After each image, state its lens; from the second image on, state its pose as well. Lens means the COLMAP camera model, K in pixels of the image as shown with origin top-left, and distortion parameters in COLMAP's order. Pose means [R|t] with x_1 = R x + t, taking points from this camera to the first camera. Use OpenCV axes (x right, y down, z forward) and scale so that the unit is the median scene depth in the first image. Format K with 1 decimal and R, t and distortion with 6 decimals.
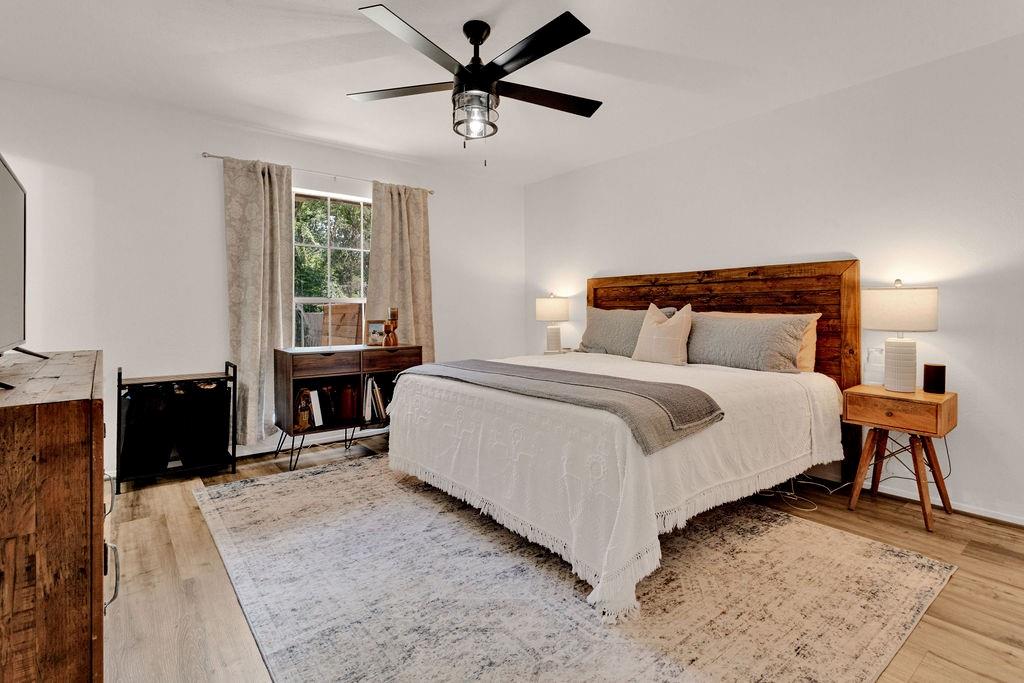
lens RADIAL K [[512.7, 0, 516.1], [0, 512.7, 309.4], [0, 0, 1]] dist [0.003498, 0.000000]
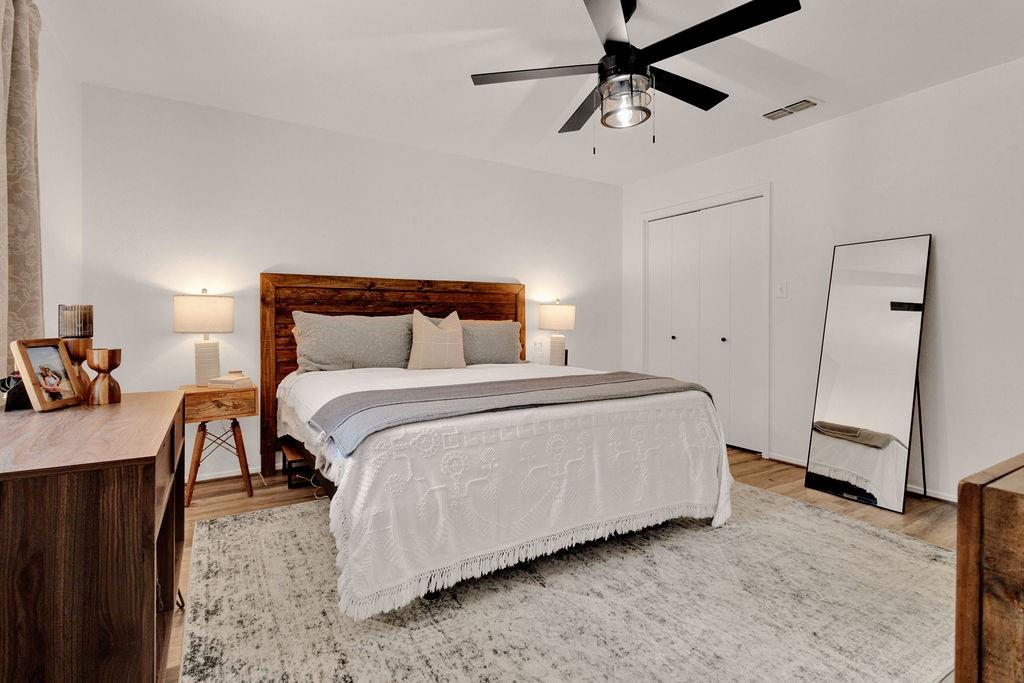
lens RADIAL K [[481.8, 0, 511.4], [0, 481.8, 317.2], [0, 0, 1]] dist [0.001464, 0.000280]
pose [[0.131868, 0.004524, 0.991257, -0.745352], [-0.006919, 0.999969, -0.003643, 0.005875], [-0.991243, -0.006378, 0.131895, 0.835098]]
